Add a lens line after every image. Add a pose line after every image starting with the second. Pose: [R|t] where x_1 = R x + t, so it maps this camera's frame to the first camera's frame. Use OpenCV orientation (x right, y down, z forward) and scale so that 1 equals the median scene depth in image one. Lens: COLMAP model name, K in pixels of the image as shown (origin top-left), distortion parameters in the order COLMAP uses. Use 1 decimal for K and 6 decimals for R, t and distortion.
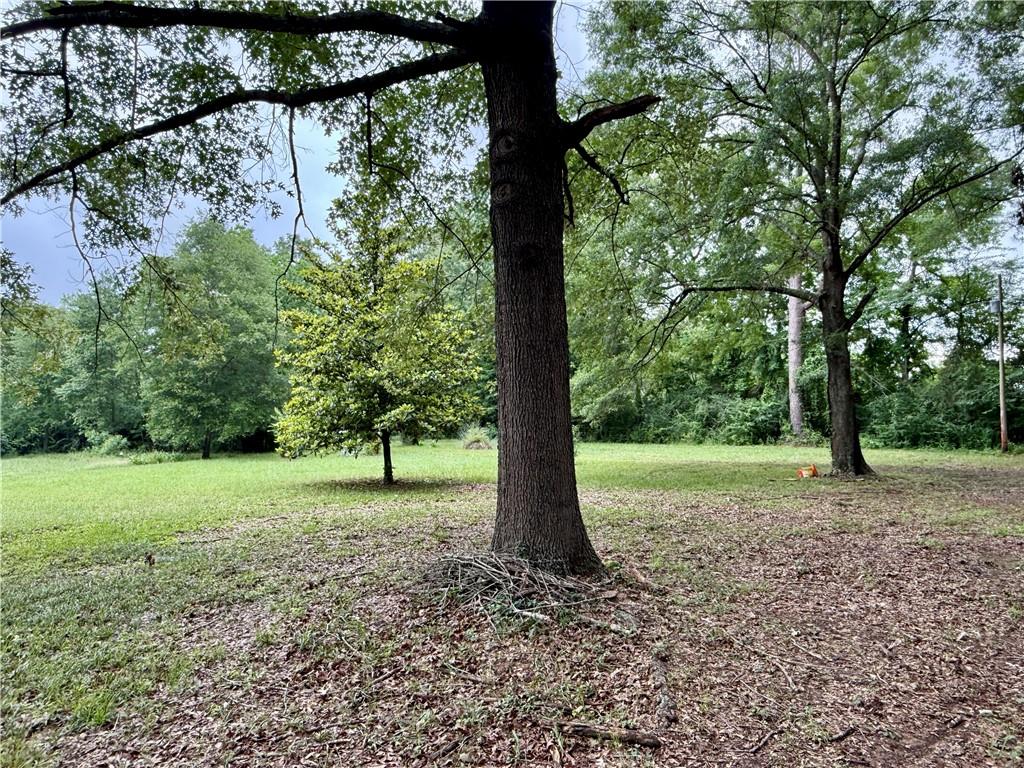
lens RADIAL K [[665.7, 0, 515.2], [0, 665.7, 383.8], [0, 0, 1]] dist [0.012137, 0.001279]
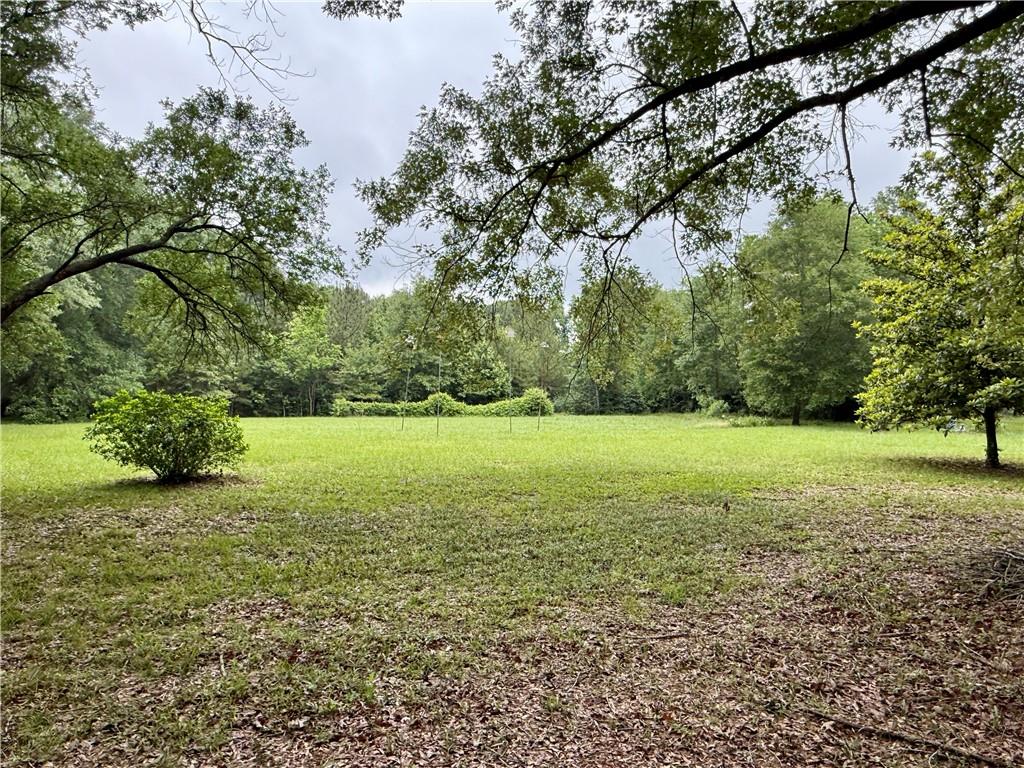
lens RADIAL K [[665.7, 0, 515.2], [0, 665.7, 383.8], [0, 0, 1]] dist [0.012137, 0.001279]
pose [[0.665571, 0.013177, -0.746218, 0.080727], [0.024867, 0.998897, 0.039819, -0.017300], [0.745920, -0.045059, 0.664510, -0.077668]]
